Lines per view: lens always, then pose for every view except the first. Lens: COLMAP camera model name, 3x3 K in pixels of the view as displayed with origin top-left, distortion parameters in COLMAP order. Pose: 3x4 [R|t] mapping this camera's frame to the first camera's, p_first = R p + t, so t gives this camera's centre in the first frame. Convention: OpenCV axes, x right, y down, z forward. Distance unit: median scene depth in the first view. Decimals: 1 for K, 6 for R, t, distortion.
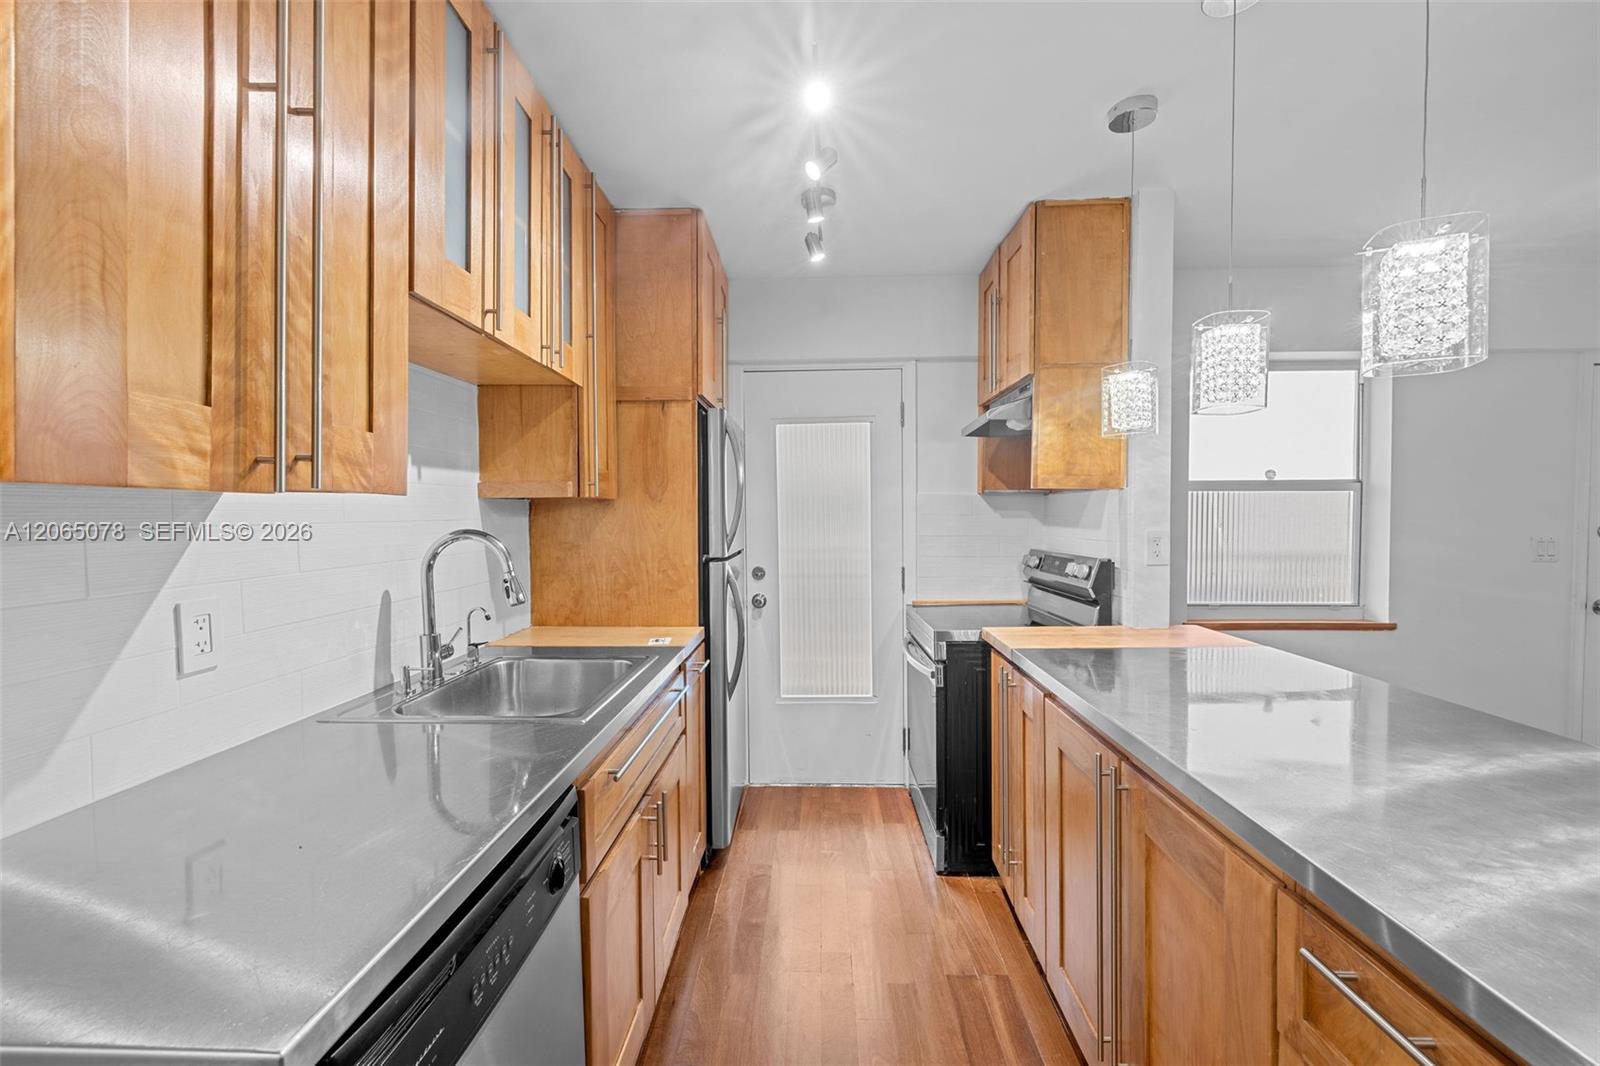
lens RADIAL K [[680.1, 0, 793.6], [0, 680.1, 534.2], [0, 0, 1]] dist [-0.001963, -0.000560]
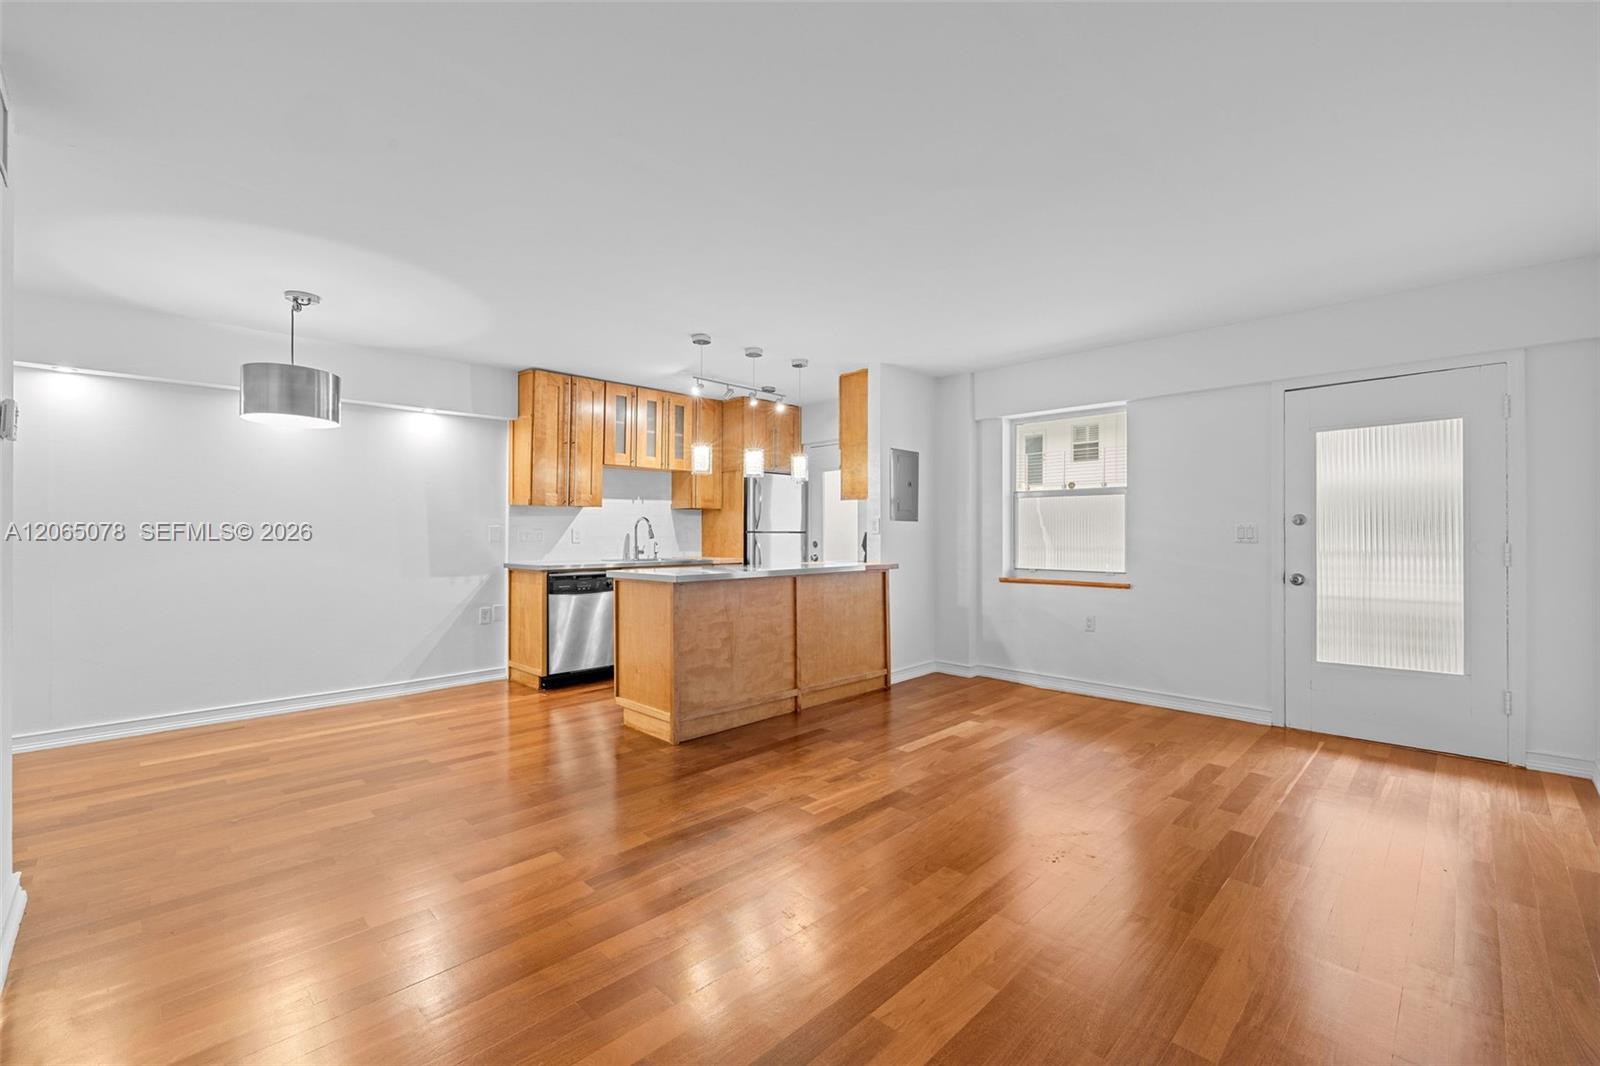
lens RADIAL K [[680.1, 0, 799.2], [0, 680.1, 527.4], [0, 0, 1]] dist [-0.001963, -0.000560]
pose [[0.730685, -0.001629, -0.682712, 1.753194], [-0.025074, 0.999258, -0.029220, 0.089452], [0.682254, 0.038469, 0.730103, -0.717412]]
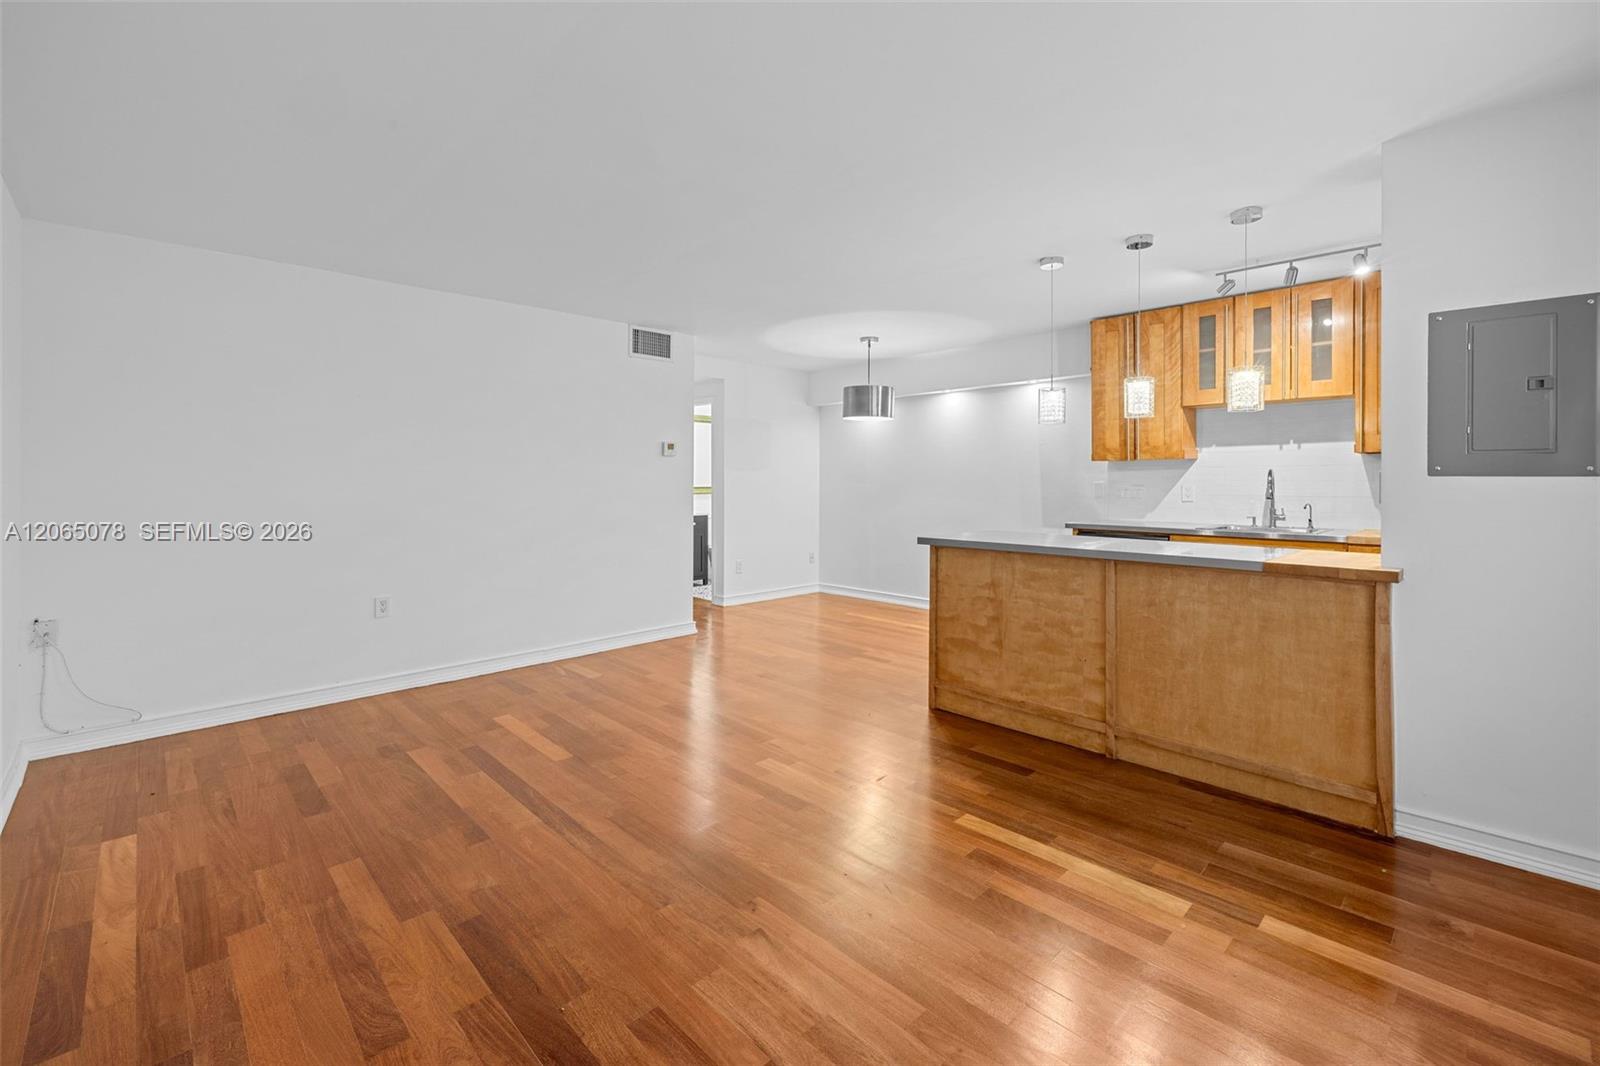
lens RADIAL K [[680.1, 0, 782.0], [0, 680.1, 473.8], [0, 0, 1]] dist [-0.001963, -0.000560]
pose [[-0.705920, 0.002844, -0.708286, 1.817465], [-0.018884, 0.999561, 0.022834, -0.008911], [0.708040, 0.029494, -0.705556, 1.027528]]
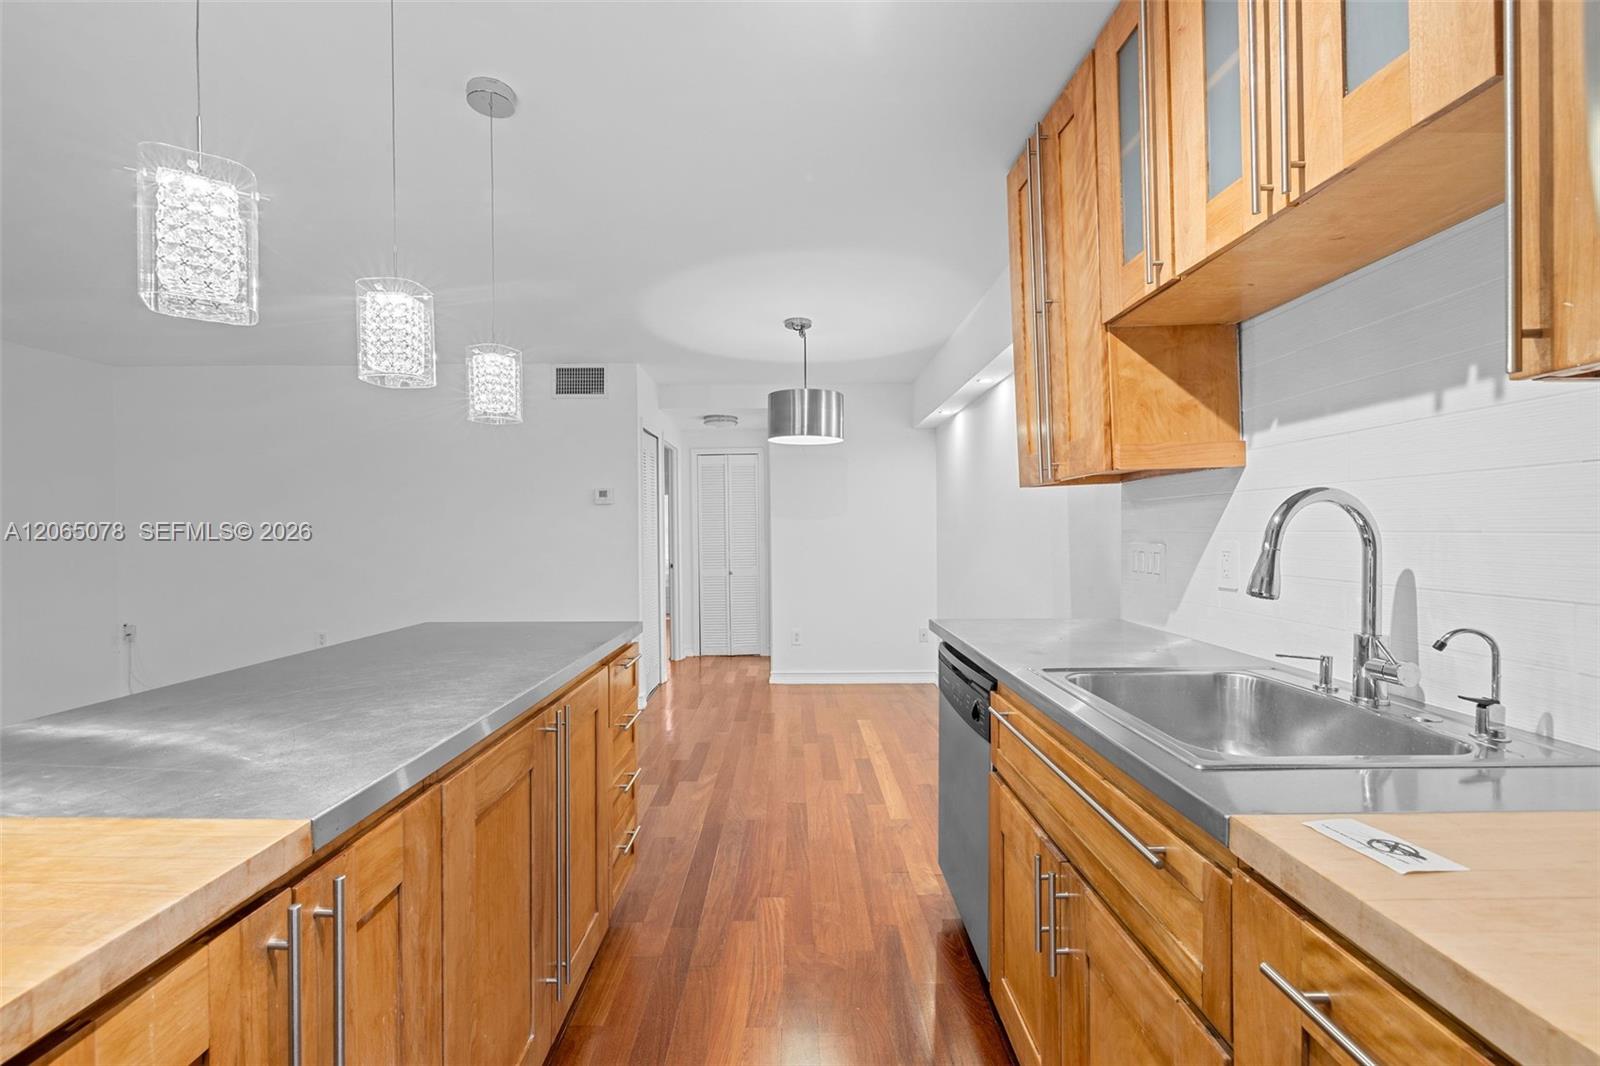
lens RADIAL K [[680.1, 0, 778.8], [0, 680.1, 524.7], [0, 0, 1]] dist [-0.001963, -0.000560]
pose [[-0.999773, 0.015119, -0.015020, 0.061470], [0.014727, 0.999557, 0.025847, 0.002769], [0.015404, 0.025620, -0.999553, 1.153399]]
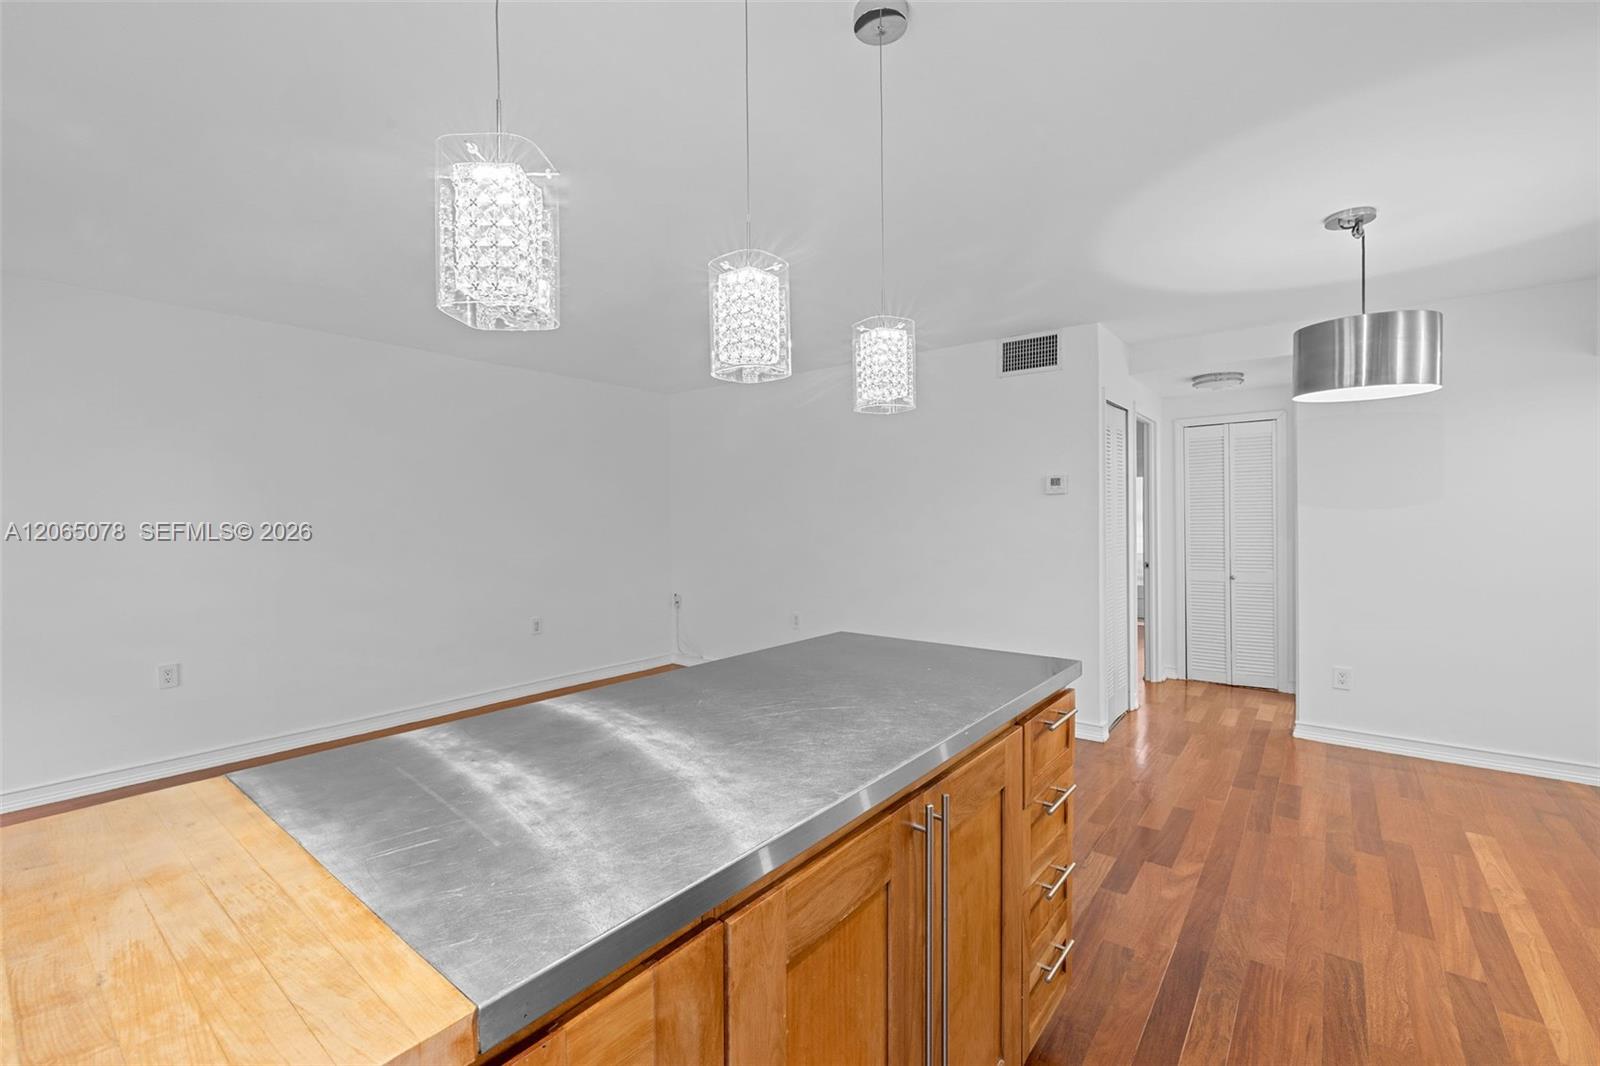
lens RADIAL K [[680.1, 0, 795.2], [0, 680.1, 522.4], [0, 0, 1]] dist [-0.001963, -0.000560]
pose [[-0.805438, 0.009692, 0.592600, 0.059409], [0.035610, 0.998851, 0.032064, -0.017625], [-0.591609, 0.046928, -0.804858, 0.939570]]
